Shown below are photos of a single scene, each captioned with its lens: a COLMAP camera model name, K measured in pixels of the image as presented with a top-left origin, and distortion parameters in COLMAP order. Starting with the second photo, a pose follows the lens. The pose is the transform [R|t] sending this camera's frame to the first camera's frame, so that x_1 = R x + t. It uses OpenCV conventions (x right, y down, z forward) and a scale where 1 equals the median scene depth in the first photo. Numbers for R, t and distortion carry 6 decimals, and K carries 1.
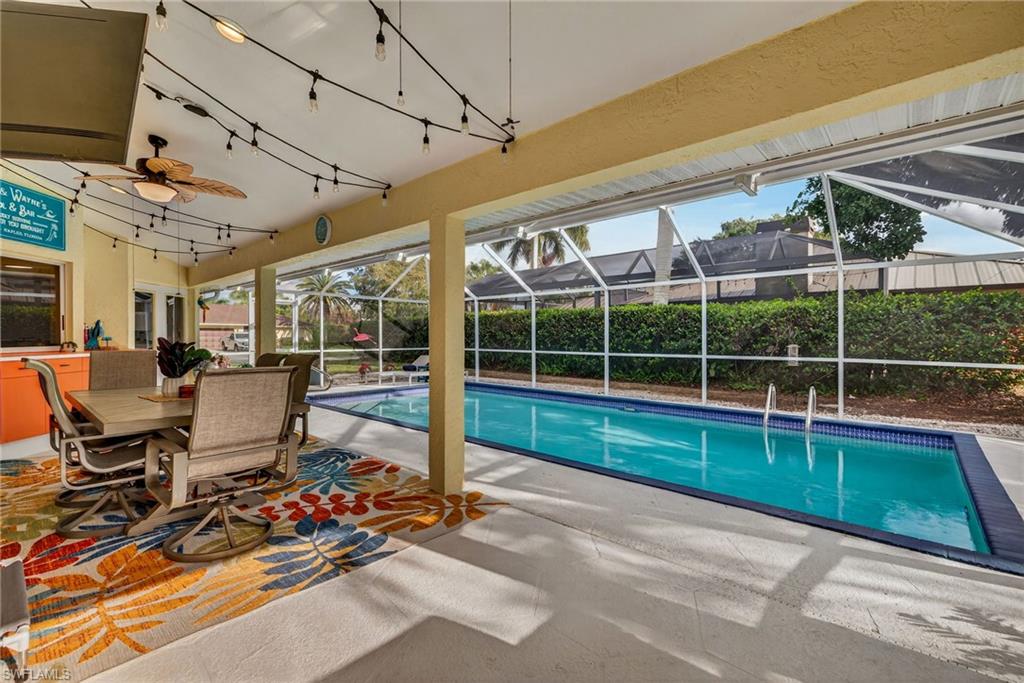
lens RADIAL K [[452.6, 0, 506.3], [0, 452.6, 339.9], [0, 0, 1]] dist [0.012652, 0.000431]
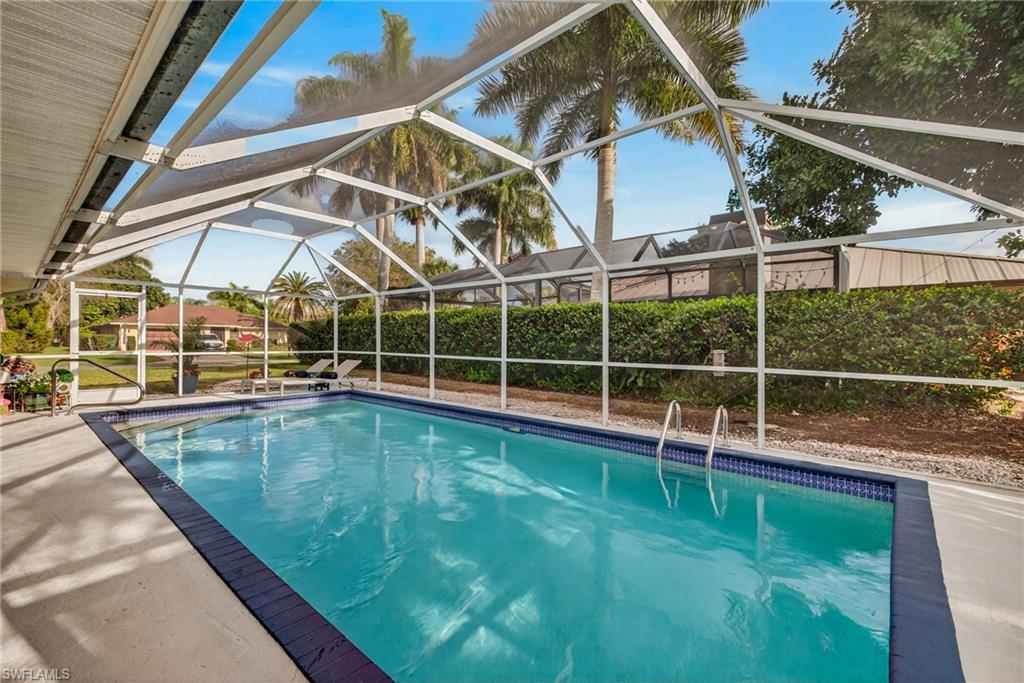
lens RADIAL K [[439.4, 0, 512.5], [0, 439.4, 339.8], [0, 0, 1]] dist [0.013734, -0.000512]
pose [[0.999896, 0.006340, 0.012929, 0.240591], [-0.006234, 0.999946, -0.008255, 0.001550], [-0.012981, 0.008173, 0.999882, 0.209260]]
